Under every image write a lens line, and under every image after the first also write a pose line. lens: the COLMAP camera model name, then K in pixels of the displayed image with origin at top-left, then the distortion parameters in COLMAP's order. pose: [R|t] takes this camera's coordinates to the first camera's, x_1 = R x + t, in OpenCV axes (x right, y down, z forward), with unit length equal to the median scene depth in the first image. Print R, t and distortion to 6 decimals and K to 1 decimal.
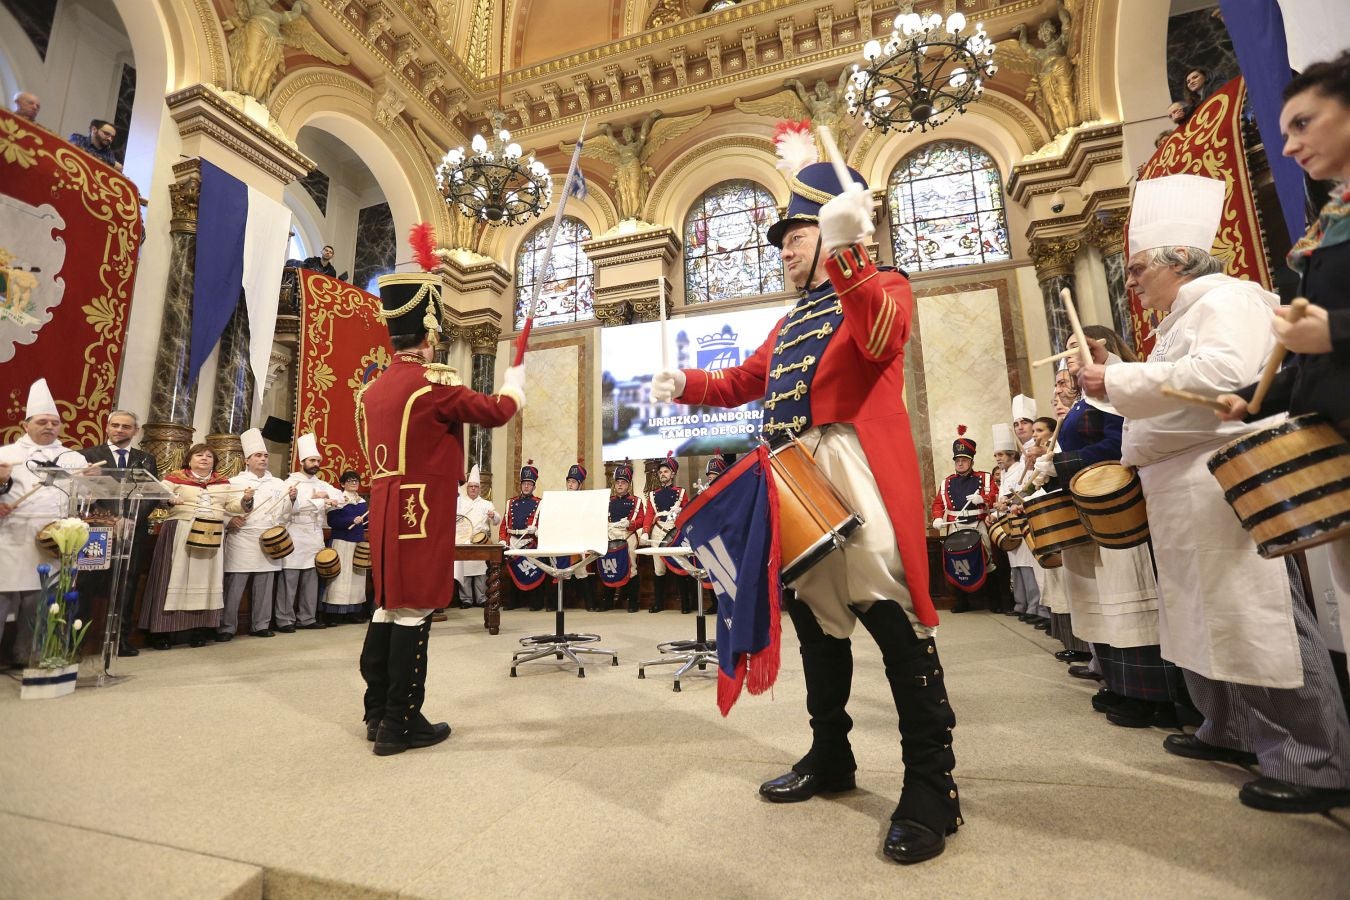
lens RADIAL K [[607.6, 0, 666.2], [0, 607.6, 439.0], [0, 0, 1]] dist [-0.052273, 0.014710]
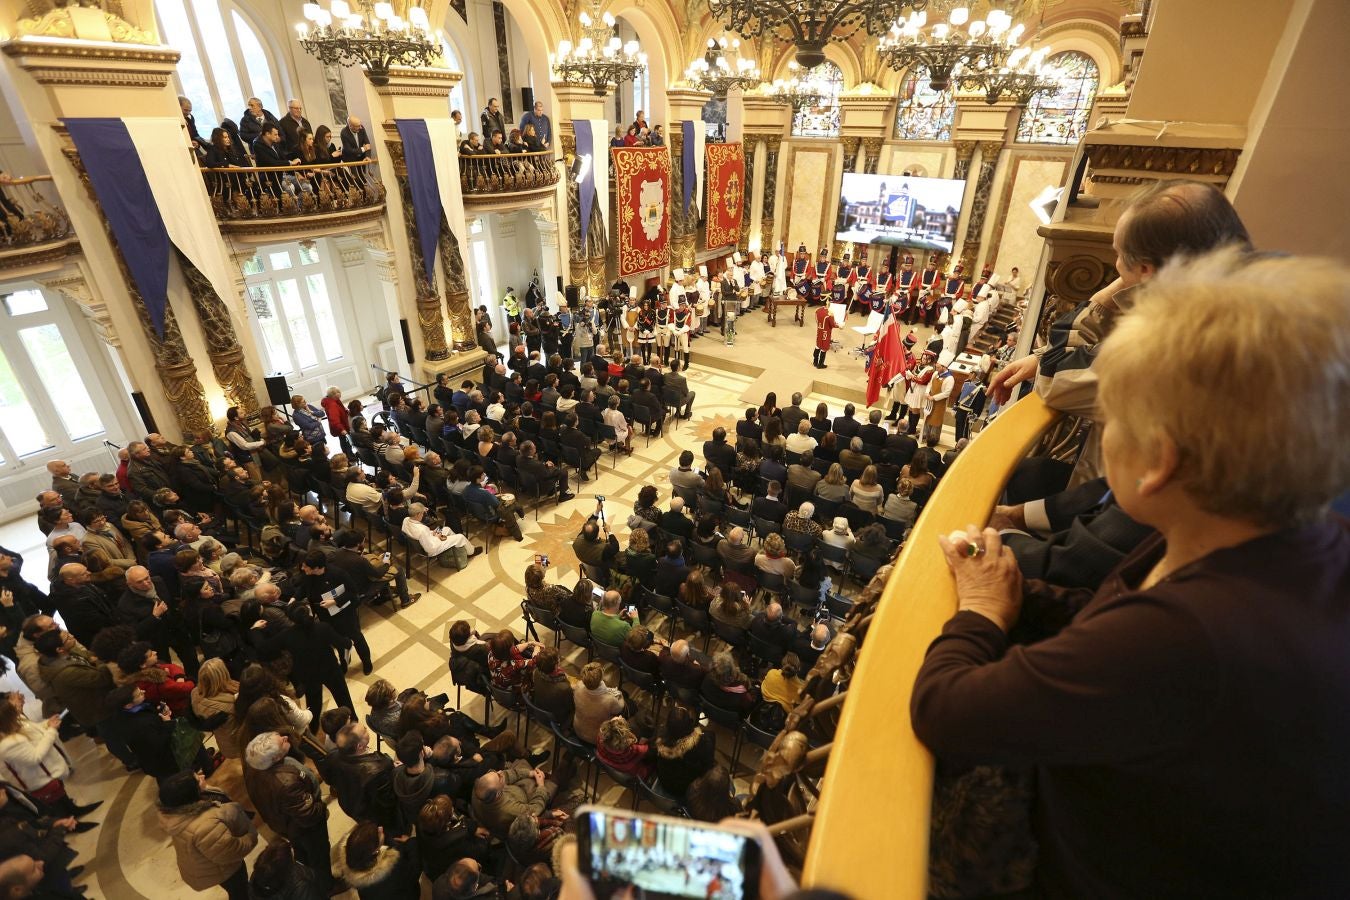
lens RADIAL K [[607.6, 0, 666.2], [0, 607.6, 439.0], [0, 0, 1]] dist [-0.052273, 0.014710]
pose [[0.959091, 0.152949, -0.238224, -0.055204], [0.026572, 0.789141, 0.613637, -0.640595], [0.281848, -0.594863, 0.752794, -1.074790]]
